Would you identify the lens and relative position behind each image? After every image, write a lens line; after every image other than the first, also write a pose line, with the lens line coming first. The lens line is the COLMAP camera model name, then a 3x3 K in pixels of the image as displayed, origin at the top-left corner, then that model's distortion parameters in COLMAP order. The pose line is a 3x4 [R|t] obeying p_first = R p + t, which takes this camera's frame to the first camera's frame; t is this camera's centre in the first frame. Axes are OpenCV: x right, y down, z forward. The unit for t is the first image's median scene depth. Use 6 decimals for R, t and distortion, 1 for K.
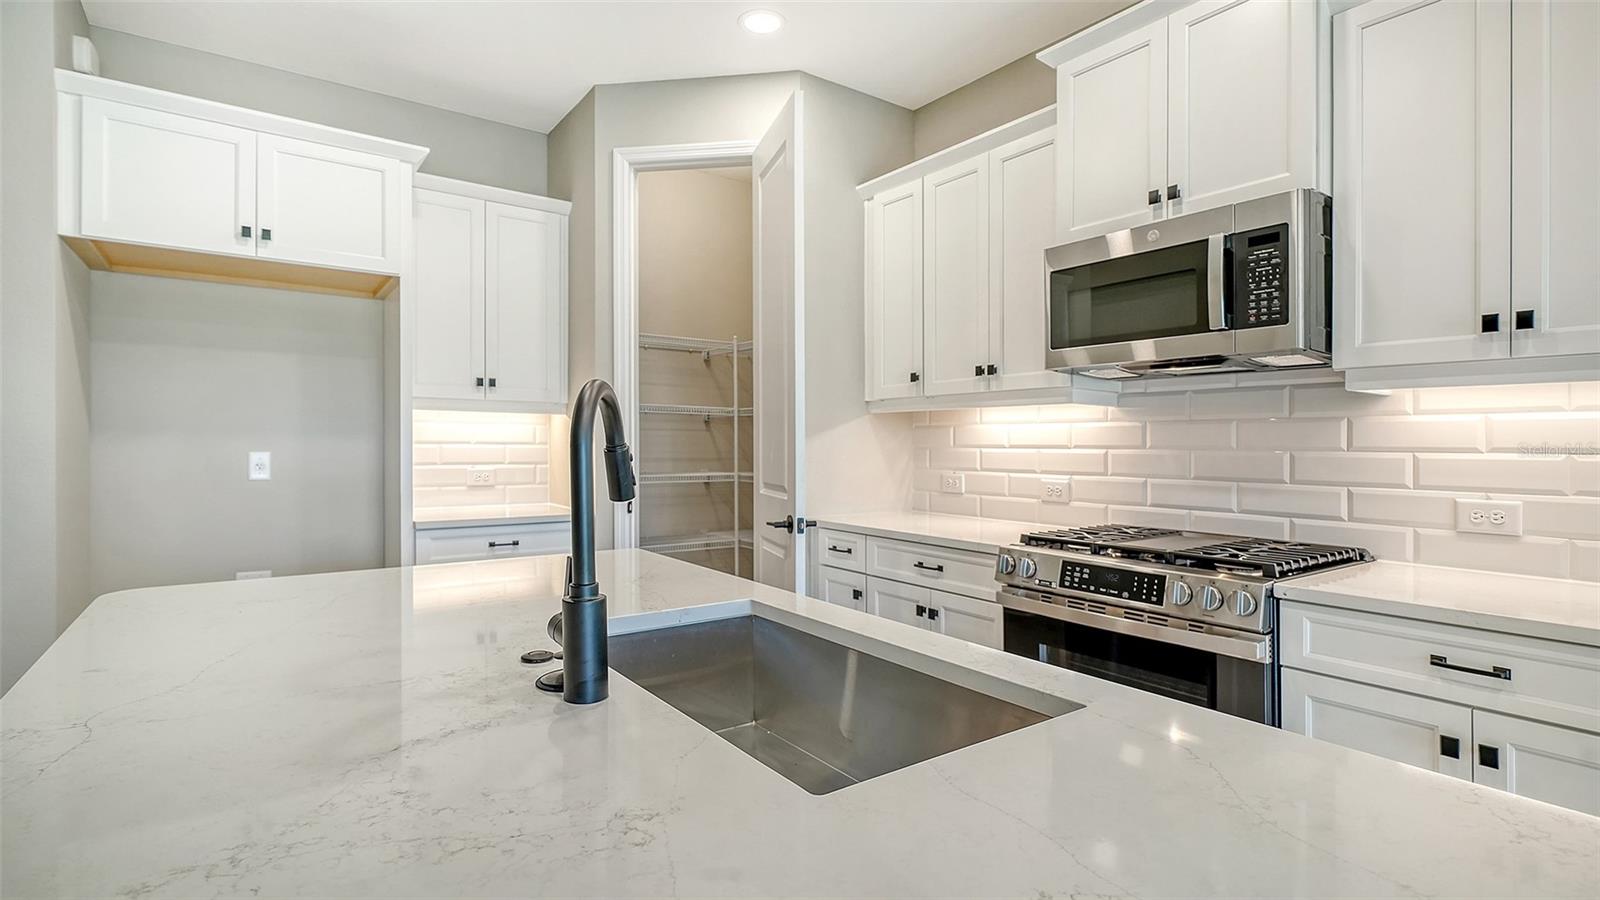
lens RADIAL K [[762.7, 0, 786.5], [0, 762.7, 448.7], [0, 0, 1]] dist [0.003664, 0.000258]
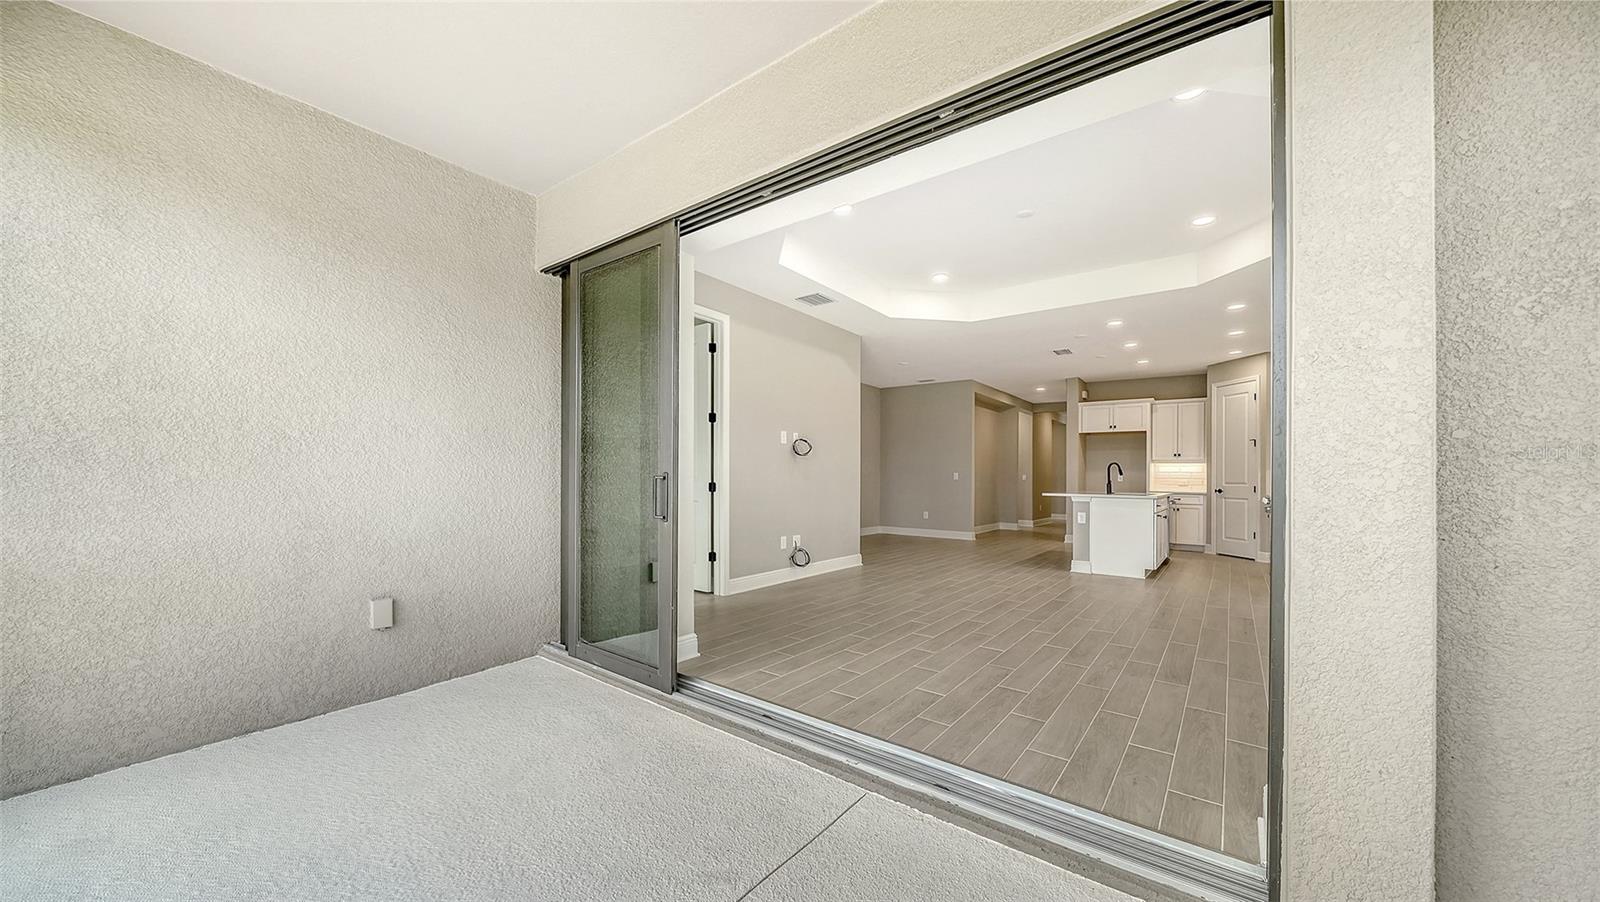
lens RADIAL K [[539.9, 0, 788.8], [0, 539.9, 470.5], [0, 0, 1]] dist [-0.001854, -0.000029]
pose [[0.271586, -0.015006, -0.962297, 1.934319], [-0.018831, 0.999604, -0.020902, 0.091116], [0.962230, 0.023798, 0.271196, -1.789114]]
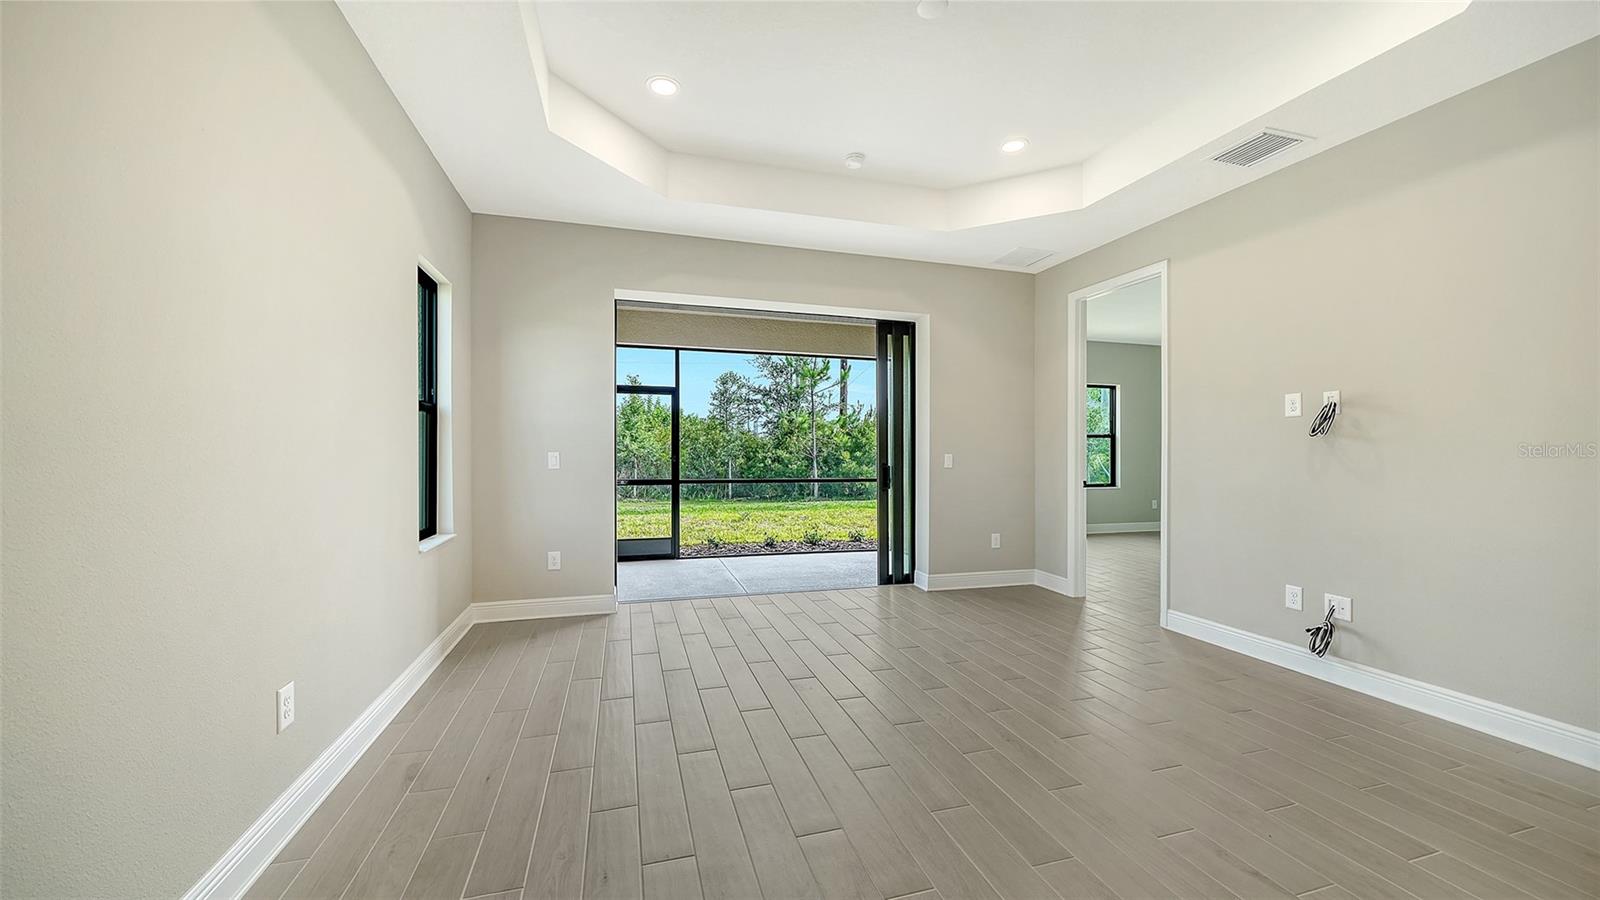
lens RADIAL K [[582.7, 0, 783.2], [0, 582.7, 437.1], [0, 0, 1]] dist [-0.003447, -0.000561]
pose [[-0.942124, -0.002829, 0.335251, 0.527992], [-0.006674, 0.999924, -0.010318, 0.009591], [-0.335197, -0.011959, -0.942072, 0.275455]]
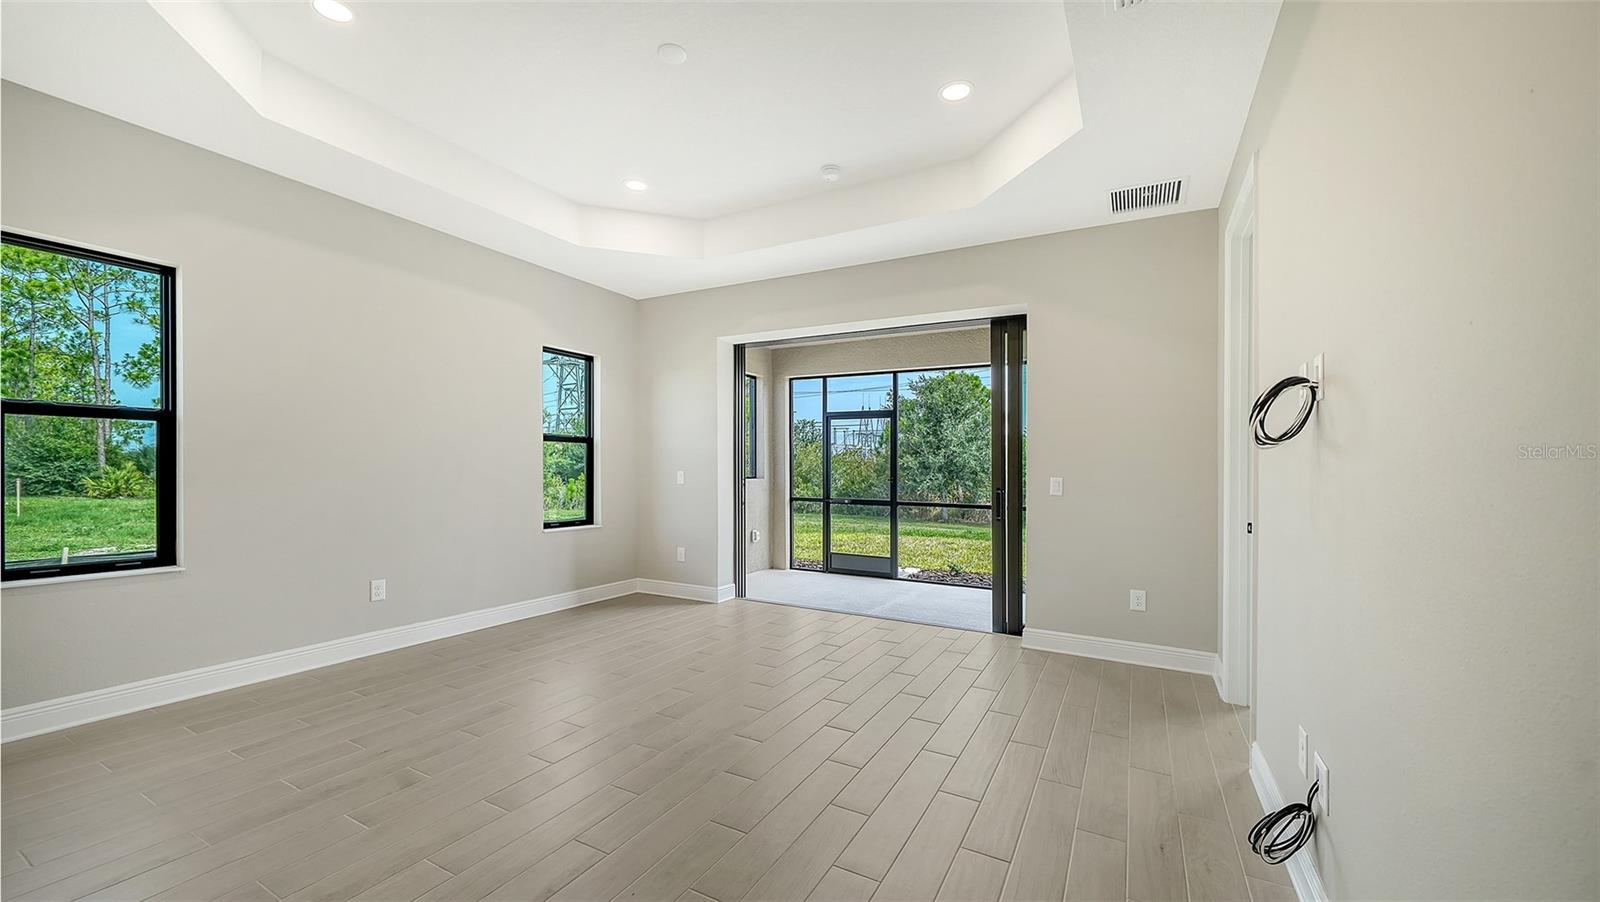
lens RADIAL K [[592.2, 0, 788.1], [0, 592.2, 450.9], [0, 0, 1]] dist [0.013504, 0.000014]
pose [[-0.437305, 0.018345, 0.899126, -0.404558], [-0.004499, 0.999735, -0.022586, 0.014090], [-0.899302, -0.013923, -0.437107, -0.431482]]
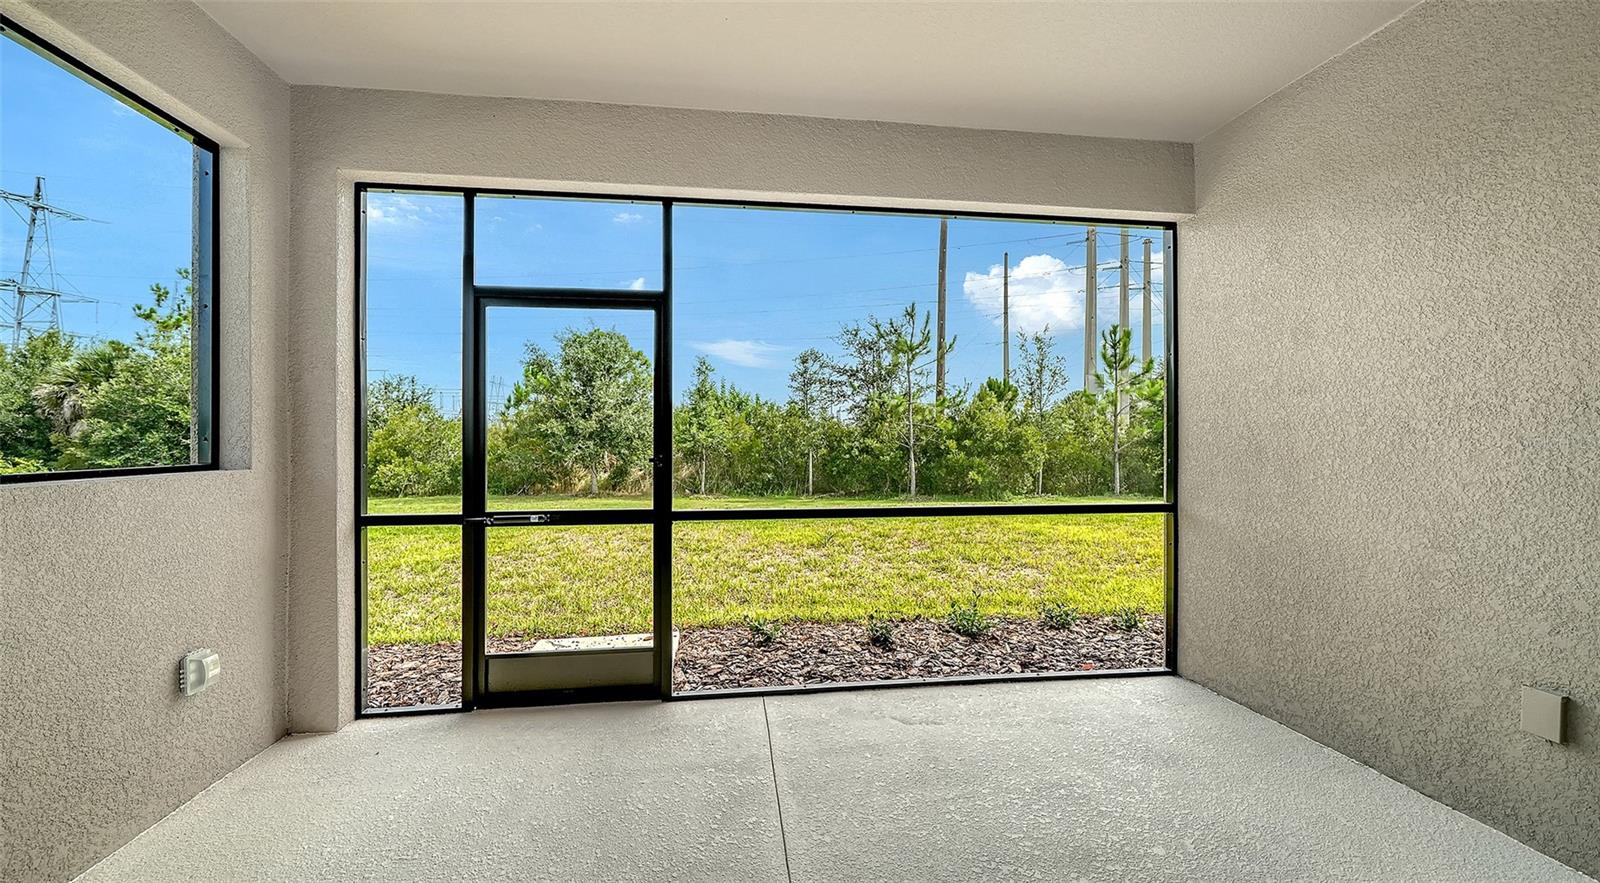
lens RADIAL K [[558.4, 0, 780.1], [0, 558.4, 436.6], [0, 0, 1]] dist [0.000101, -0.000945]
pose [[-0.881047, -0.003032, 0.473019, 1.193916], [0.001109, 0.999963, 0.008475, 0.029832], [-0.473027, 0.007991, -0.881011, -1.260602]]
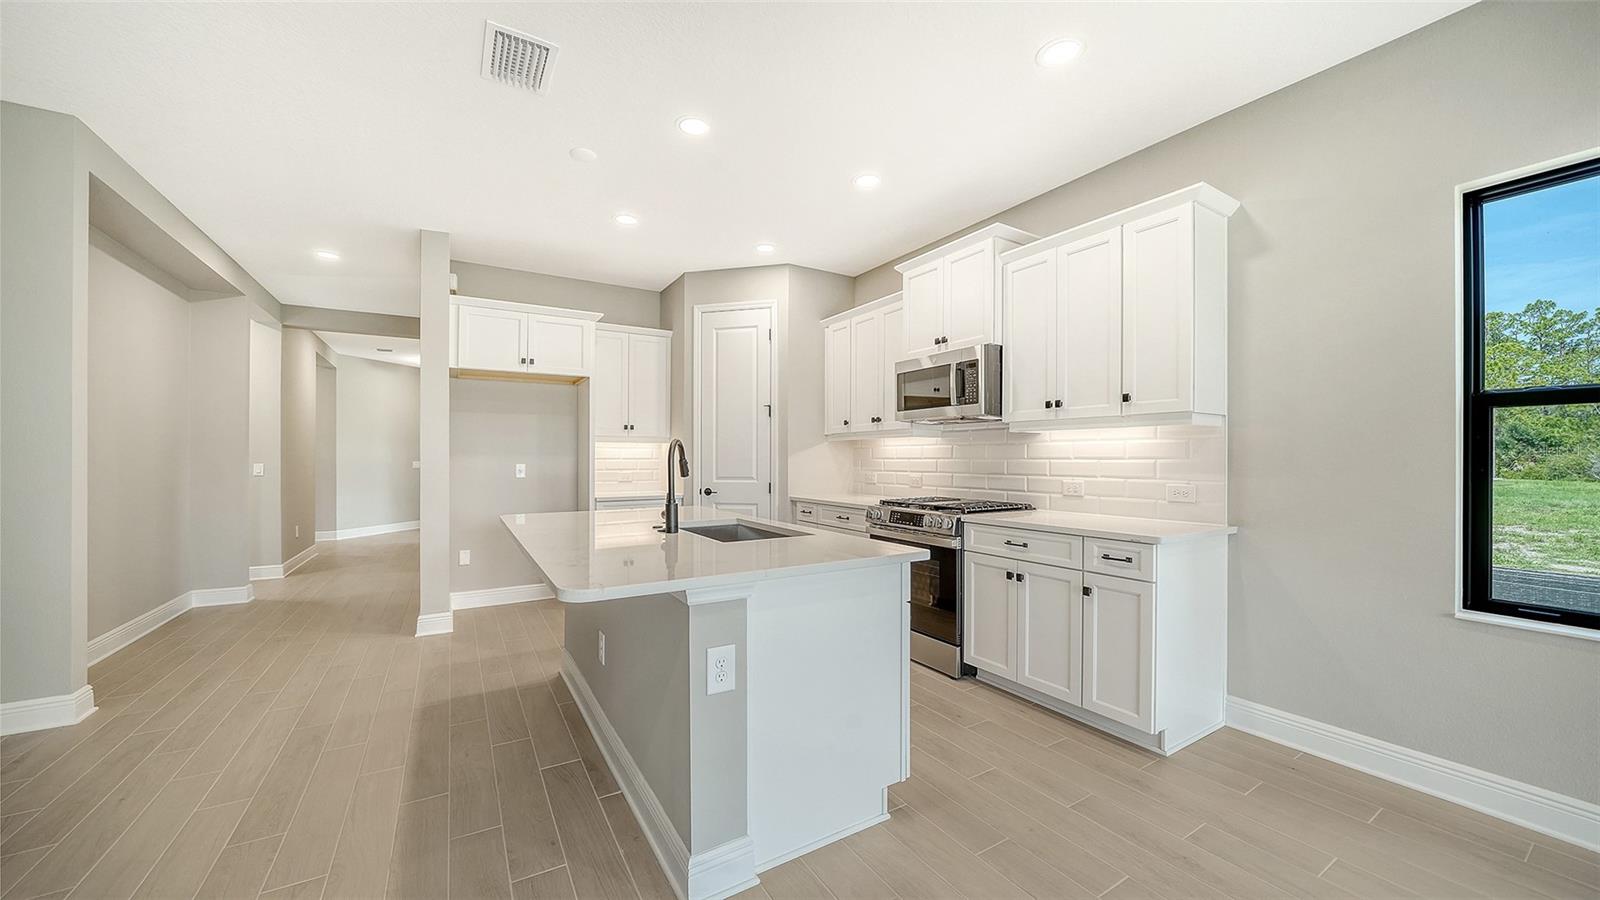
lens RADIAL K [[582.7, 0, 784.6], [0, 582.7, 450.3], [0, 0, 1]] dist [-0.003447, -0.000561]
pose [[0.995701, -0.008438, -0.092245, 0.172614], [0.006524, 0.999757, -0.021033, 0.006487], [0.092400, 0.020341, 0.995514, -0.555787]]
